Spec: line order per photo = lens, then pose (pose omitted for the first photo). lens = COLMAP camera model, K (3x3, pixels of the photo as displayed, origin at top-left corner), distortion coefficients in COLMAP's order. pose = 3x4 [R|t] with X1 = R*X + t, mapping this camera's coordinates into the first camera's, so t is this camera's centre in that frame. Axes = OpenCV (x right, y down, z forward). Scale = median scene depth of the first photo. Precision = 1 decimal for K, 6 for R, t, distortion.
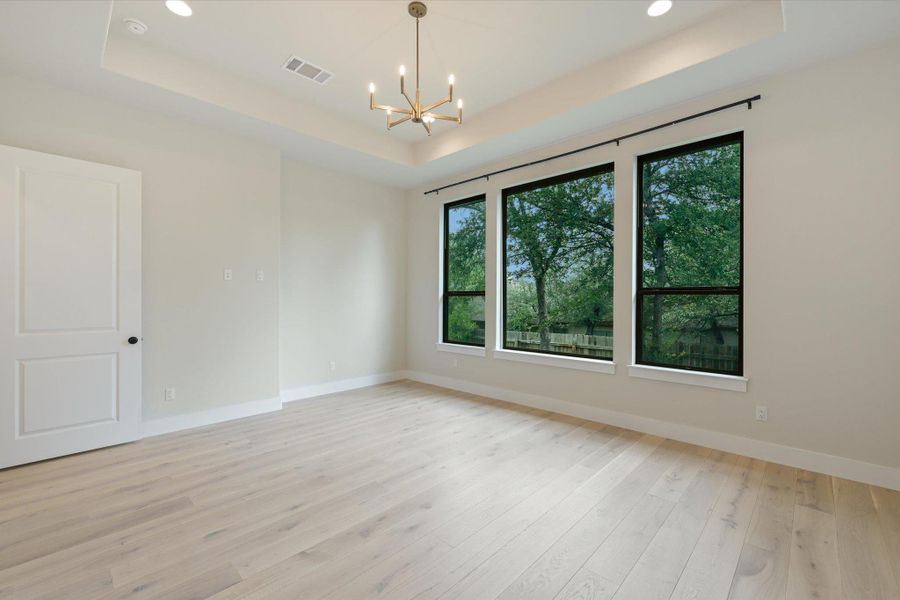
lens RADIAL K [[376.5, 0, 445.1], [0, 376.5, 299.8], [0, 0, 1]] dist [0.000158, 0.000161]
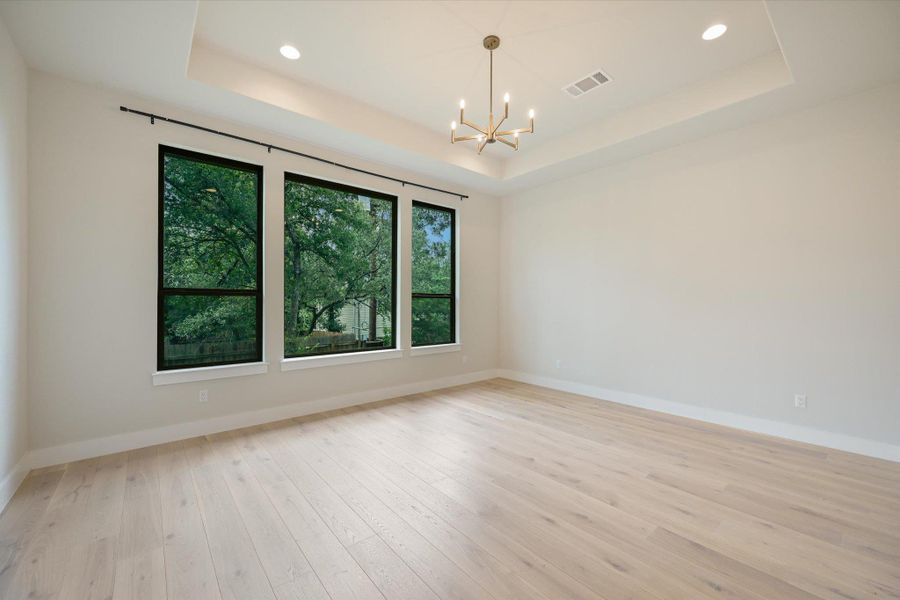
lens RADIAL K [[361.6, 0, 451.6], [0, 361.6, 302.8], [0, 0, 1]] dist [0.001191, 0.000240]
pose [[0.095087, -0.002949, 0.995465, -0.849174], [0.000392, 0.999996, 0.002925, 0.001678], [-0.995469, 0.000112, 0.095087, 0.742708]]
